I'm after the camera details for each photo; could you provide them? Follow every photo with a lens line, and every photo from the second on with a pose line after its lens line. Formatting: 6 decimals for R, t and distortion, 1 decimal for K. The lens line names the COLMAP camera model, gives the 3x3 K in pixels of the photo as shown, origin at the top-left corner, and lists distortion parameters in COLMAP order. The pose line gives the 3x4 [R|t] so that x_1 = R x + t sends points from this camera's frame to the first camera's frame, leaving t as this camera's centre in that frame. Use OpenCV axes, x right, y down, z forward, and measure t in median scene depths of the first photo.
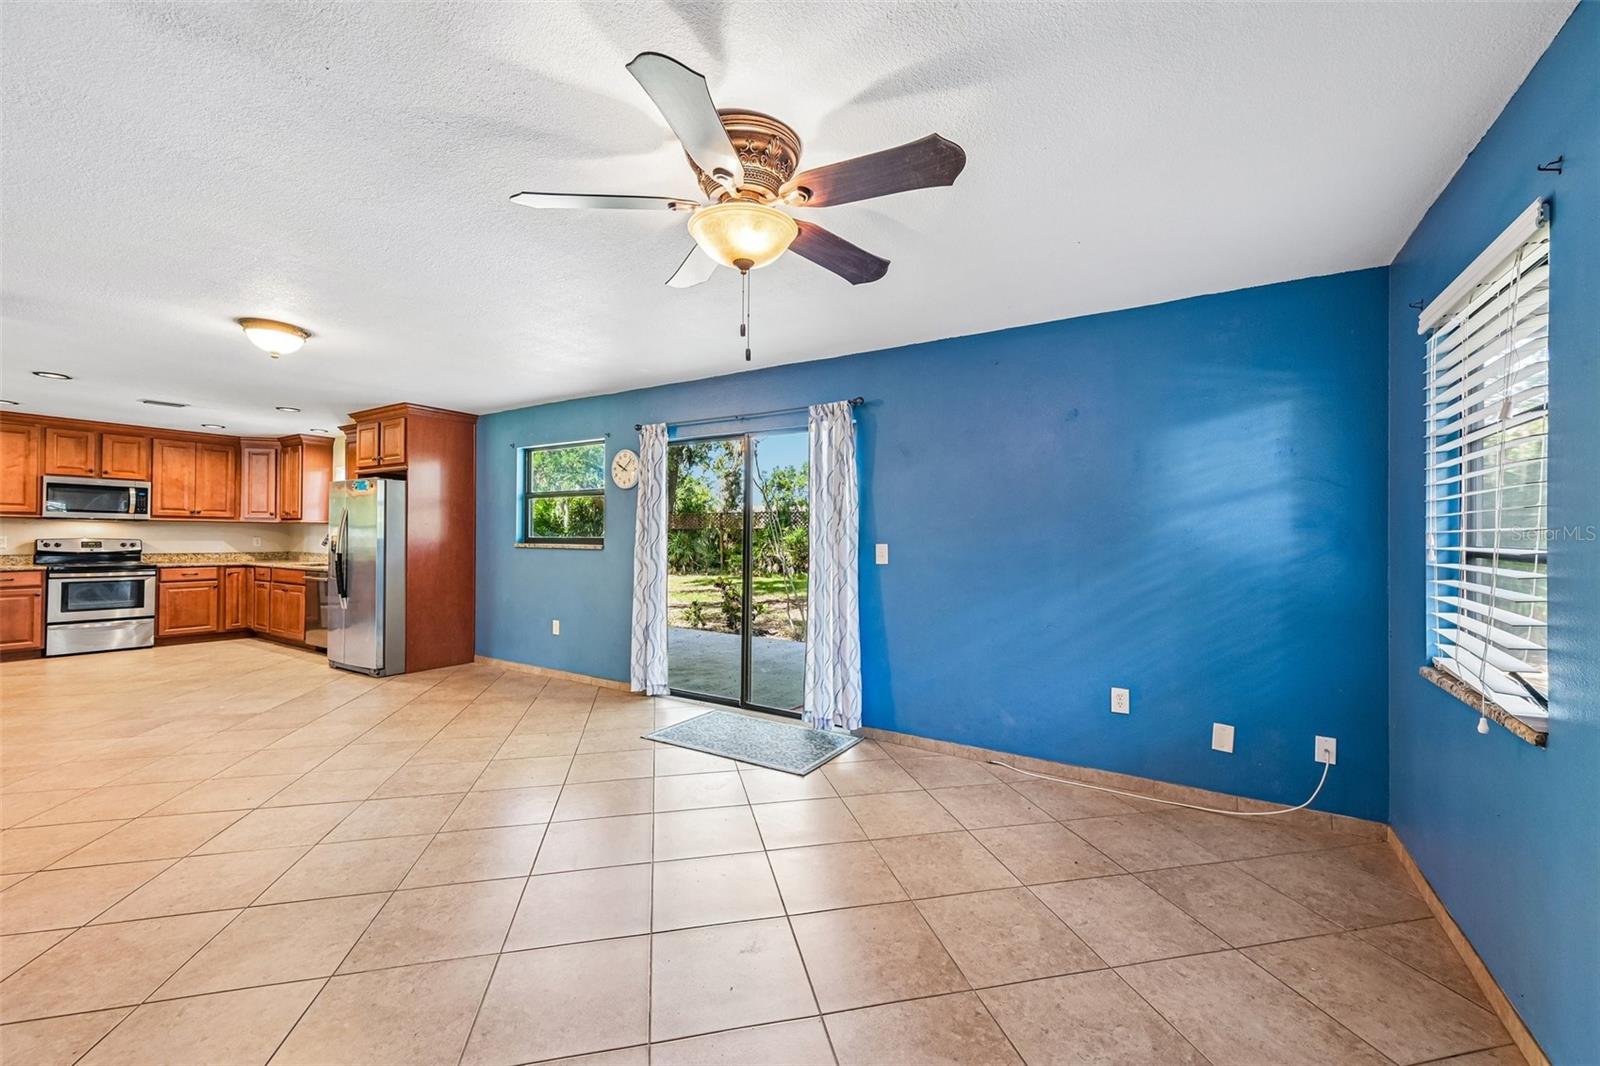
lens RADIAL K [[637.3, 0, 803.6], [0, 637.3, 533.9], [0, 0, 1]] dist [0.012576, -0.000553]
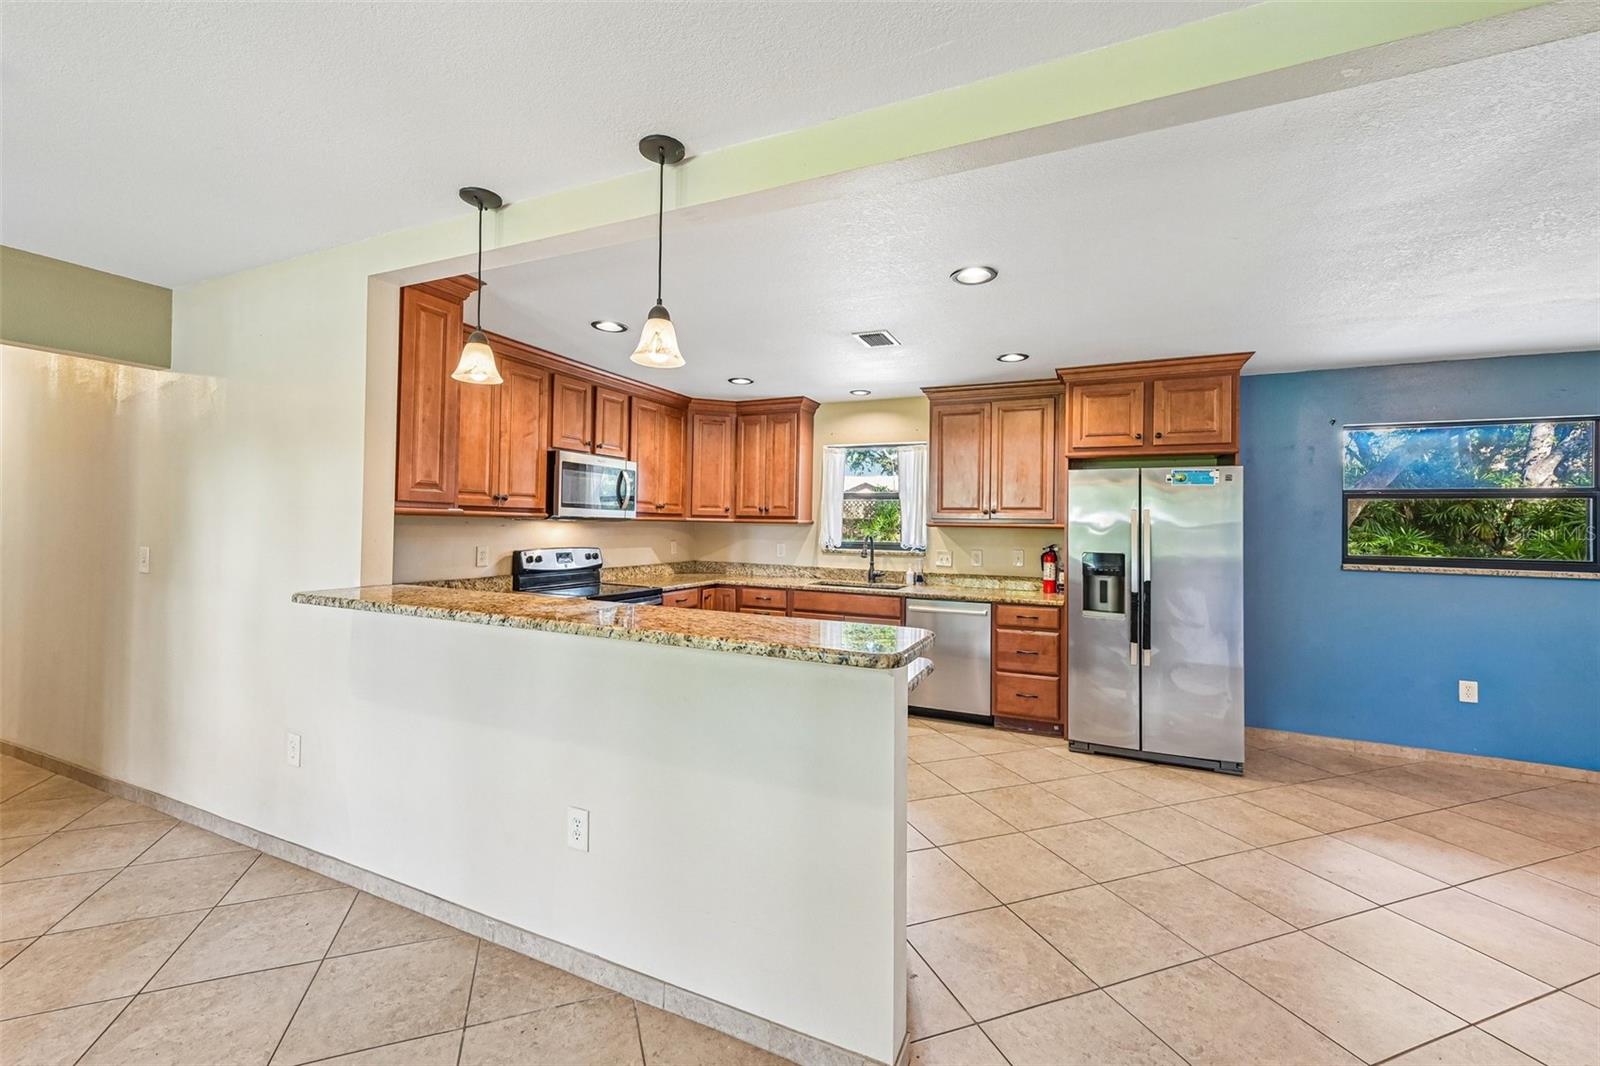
lens RADIAL K [[637.3, 0, 800.5], [0, 637.3, 518.6], [0, 0, 1]] dist [0.012576, -0.000553]
pose [[0.991284, 0.009143, 0.131424, -0.950166], [-0.008969, 0.999958, -0.001917, -0.023306], [-0.131436, 0.000721, 0.991324, 0.334536]]
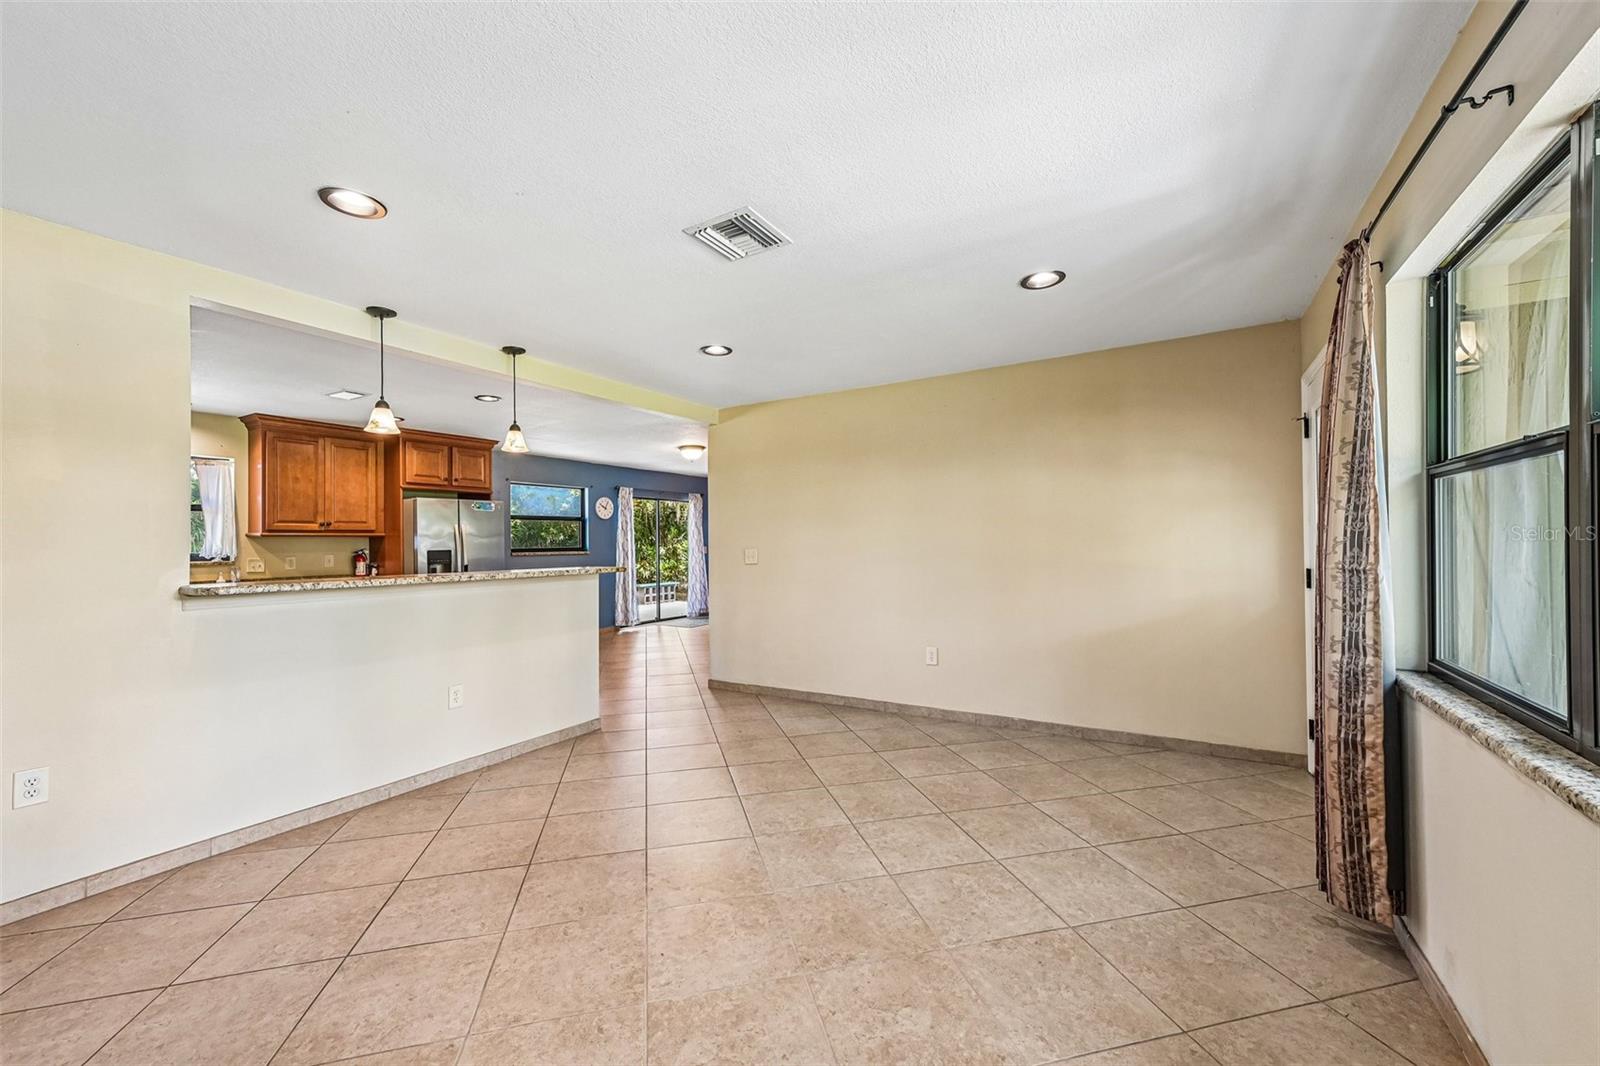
lens RADIAL K [[637.3, 0, 799.5], [0, 637.3, 542.3], [0, 0, 1]] dist [0.012576, -0.000553]
pose [[-0.021290, -0.006079, 0.999755, -1.524846], [0.010665, 0.999923, 0.006308, -0.008298], [-0.999716, 0.010797, -0.021224, 0.363652]]
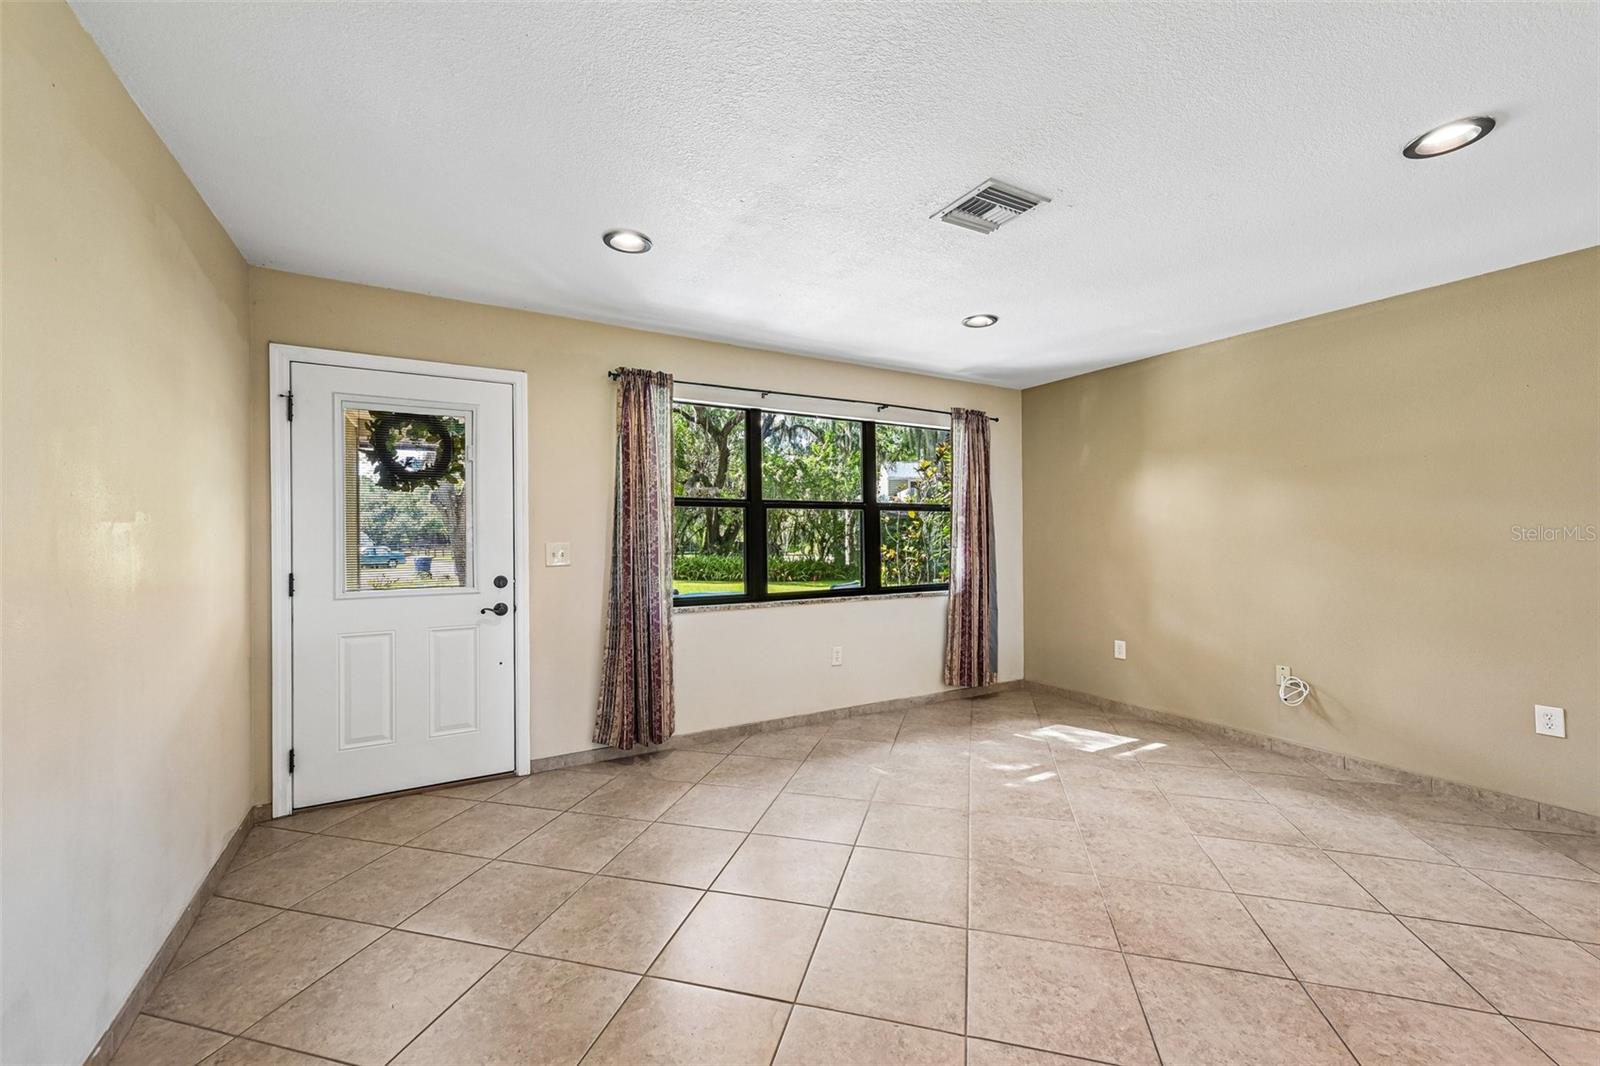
lens RADIAL K [[637.3, 0, 798.4], [0, 637.3, 536.9], [0, 0, 1]] dist [0.012576, -0.000553]
pose [[-0.468192, -0.002257, -0.883624, -0.831715], [0.003213, 0.999986, -0.004257, -0.003136], [0.883621, -0.004832, -0.468178, 0.456152]]
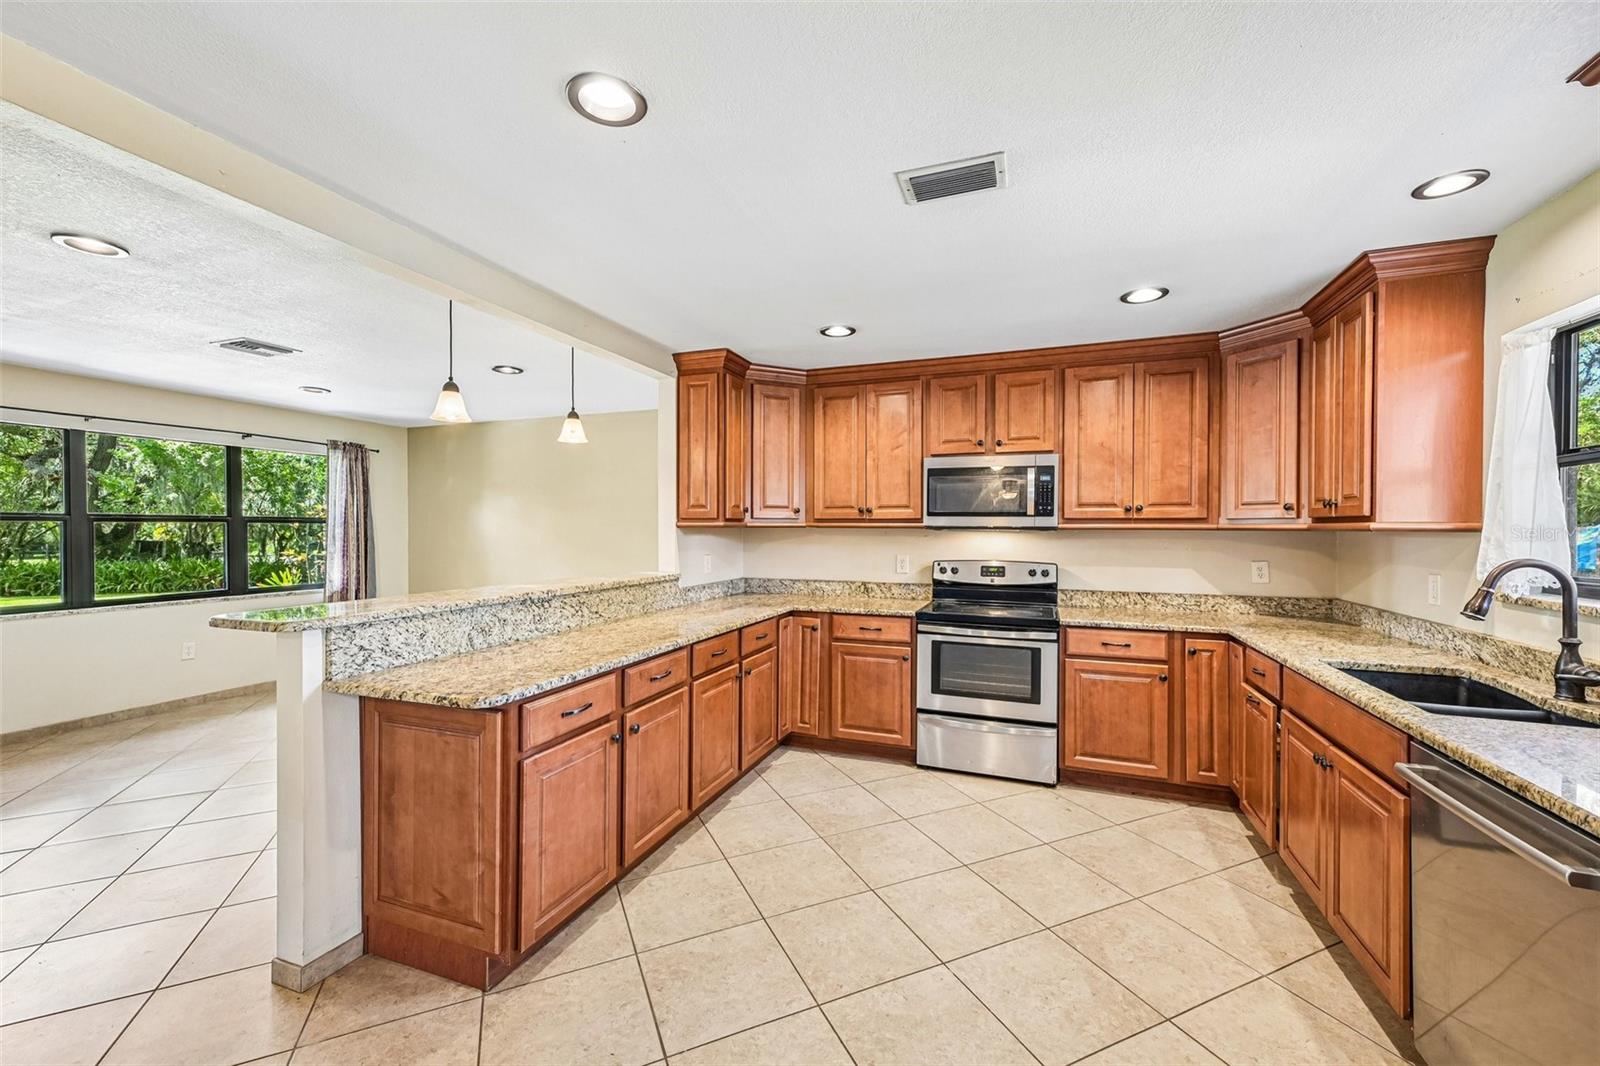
lens RADIAL K [[637.3, 0, 798.3], [0, 637.3, 532.8], [0, 0, 1]] dist [0.012576, -0.000553]
pose [[0.199100, -0.001773, -0.979978, -0.569745], [0.002519, 0.999996, -0.001297, -0.018040], [0.979976, -0.002210, 0.199104, 0.711521]]
